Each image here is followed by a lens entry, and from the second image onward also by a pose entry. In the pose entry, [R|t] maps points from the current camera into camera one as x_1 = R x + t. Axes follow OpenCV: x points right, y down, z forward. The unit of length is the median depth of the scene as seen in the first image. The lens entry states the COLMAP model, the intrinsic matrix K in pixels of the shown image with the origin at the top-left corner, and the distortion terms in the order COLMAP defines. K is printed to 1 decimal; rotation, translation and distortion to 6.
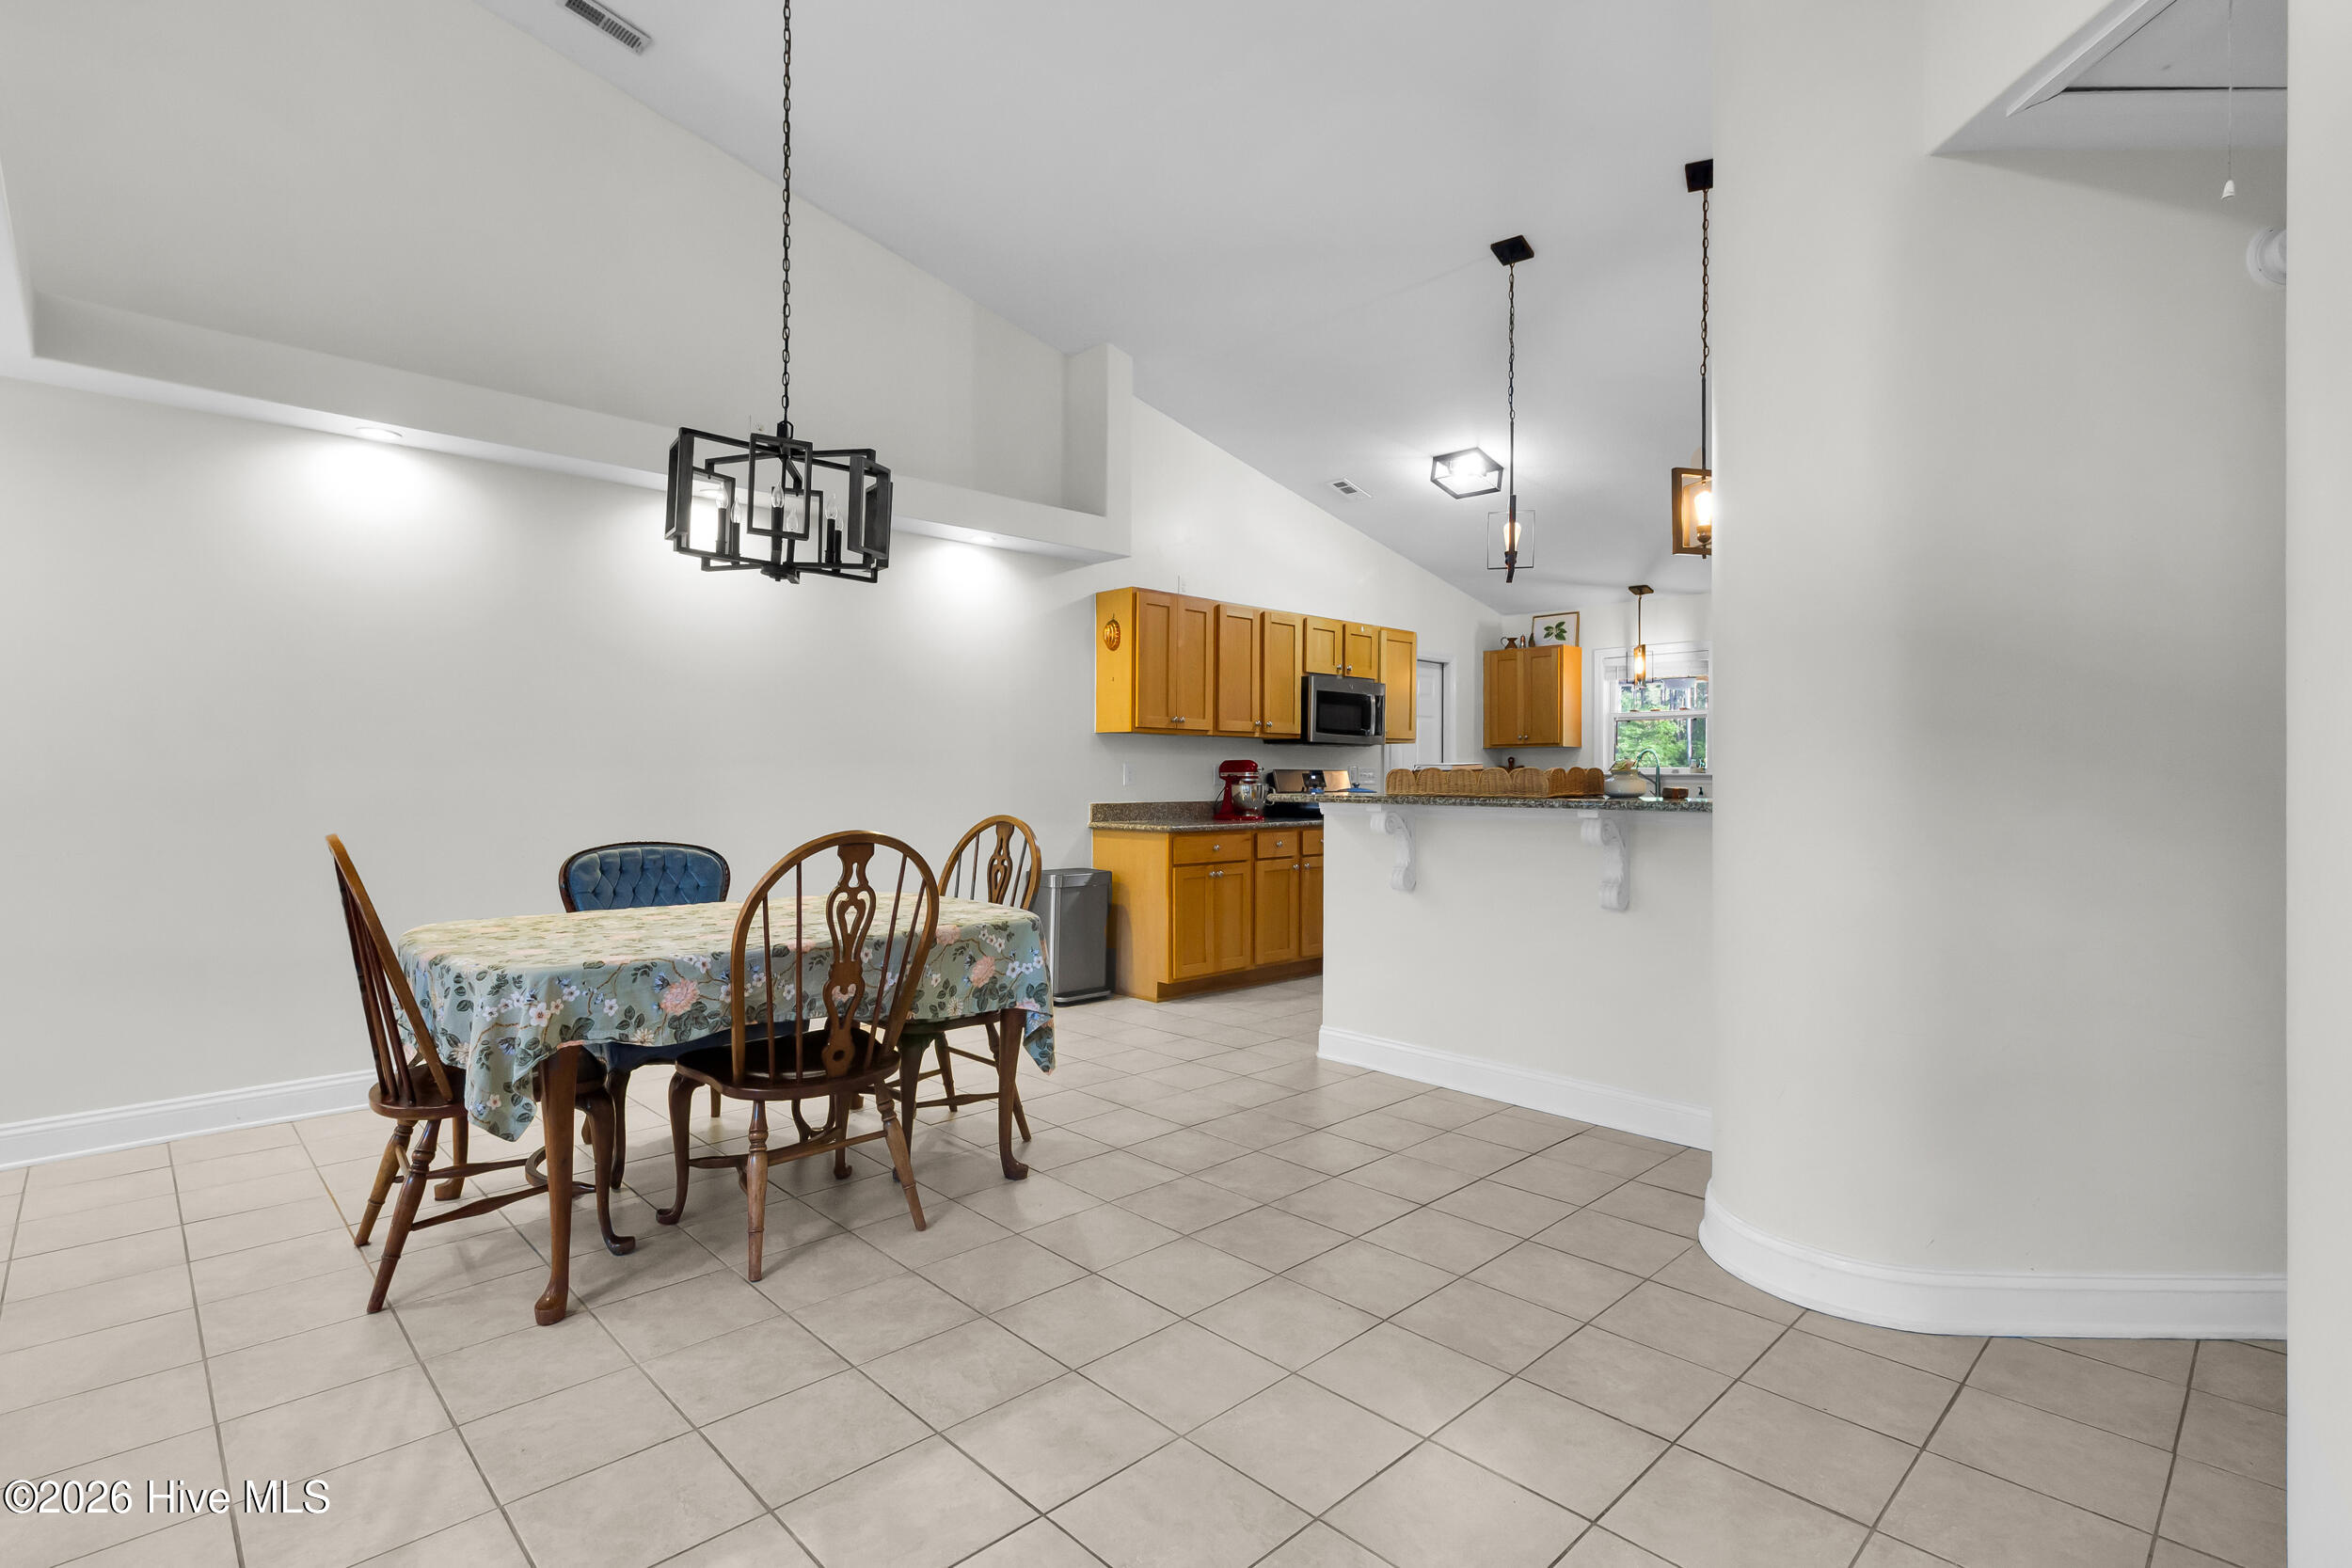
lens RADIAL K [[1114.0, 0, 1181.4], [0, 1114.0, 771.1], [0, 0, 1]] dist [0.000479, 0.000414]
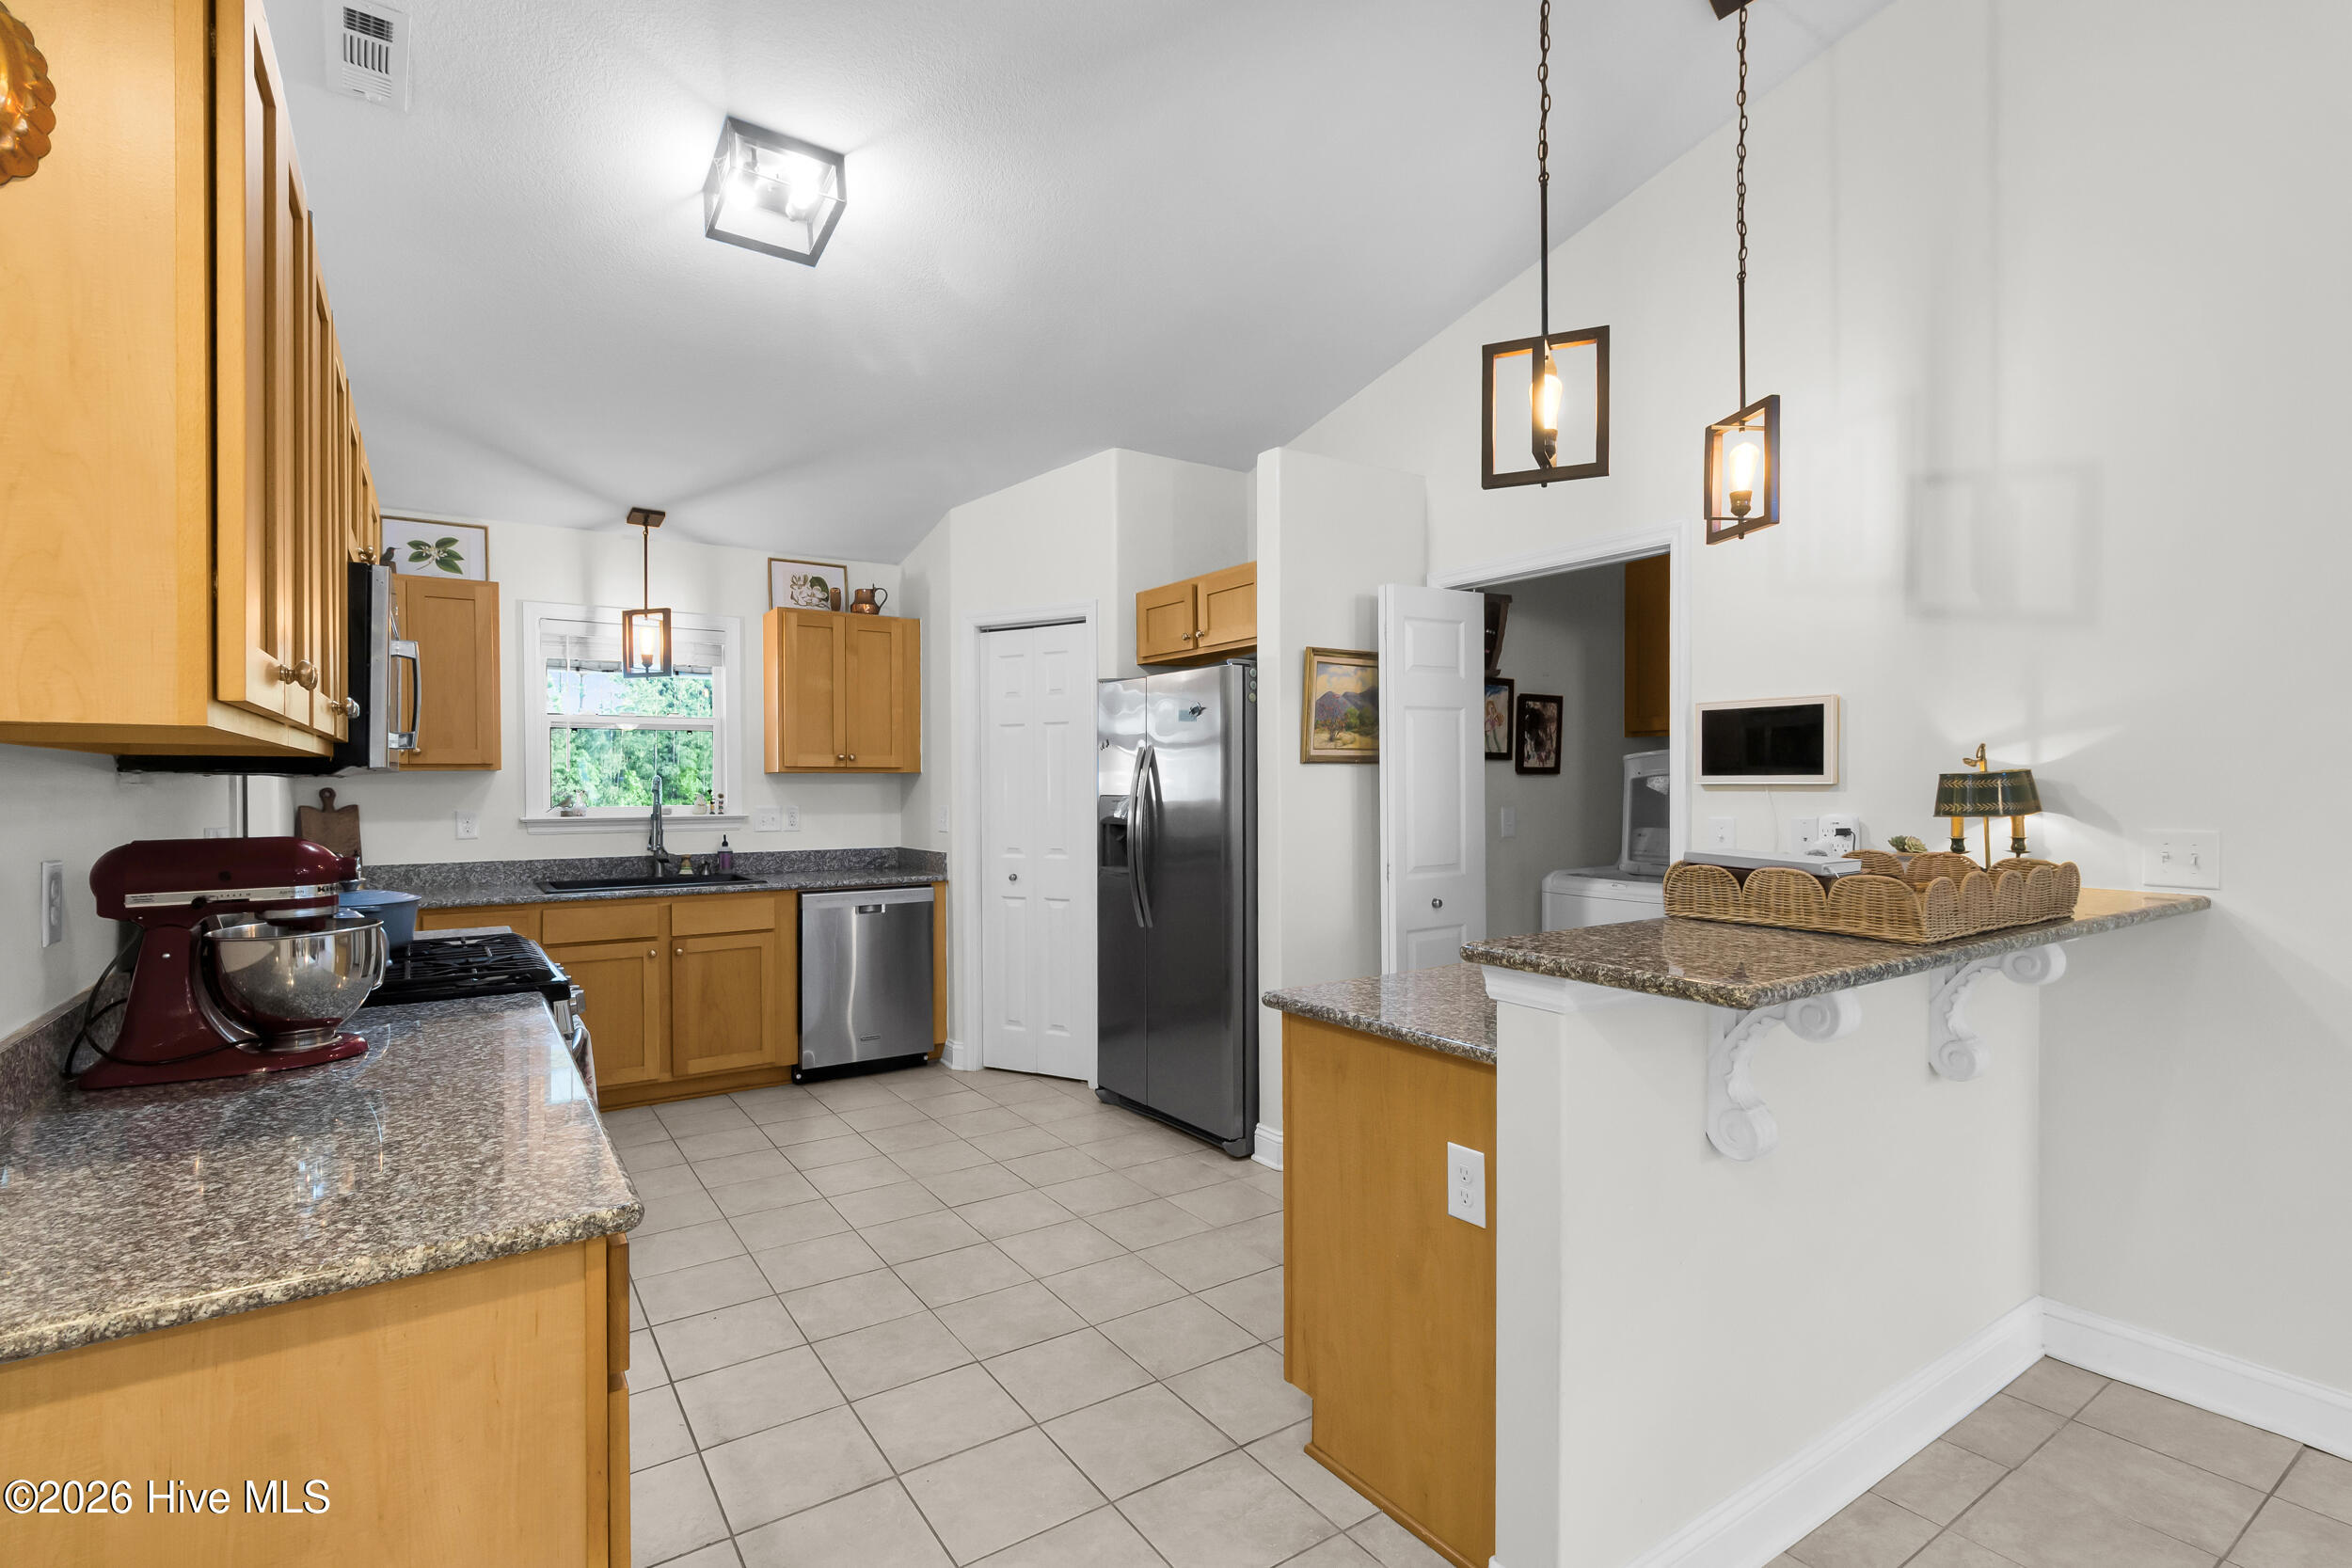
lens RADIAL K [[1103.5, 0, 1173.9], [0, 1103.5, 792.0], [0, 0, 1]] dist [0.003487, -0.000115]
pose [[0.176099, -0.013534, 0.984279, -0.177744], [-0.001979, 0.999899, 0.014103, -0.027128], [-0.984370, -0.004432, 0.176055, 0.790241]]
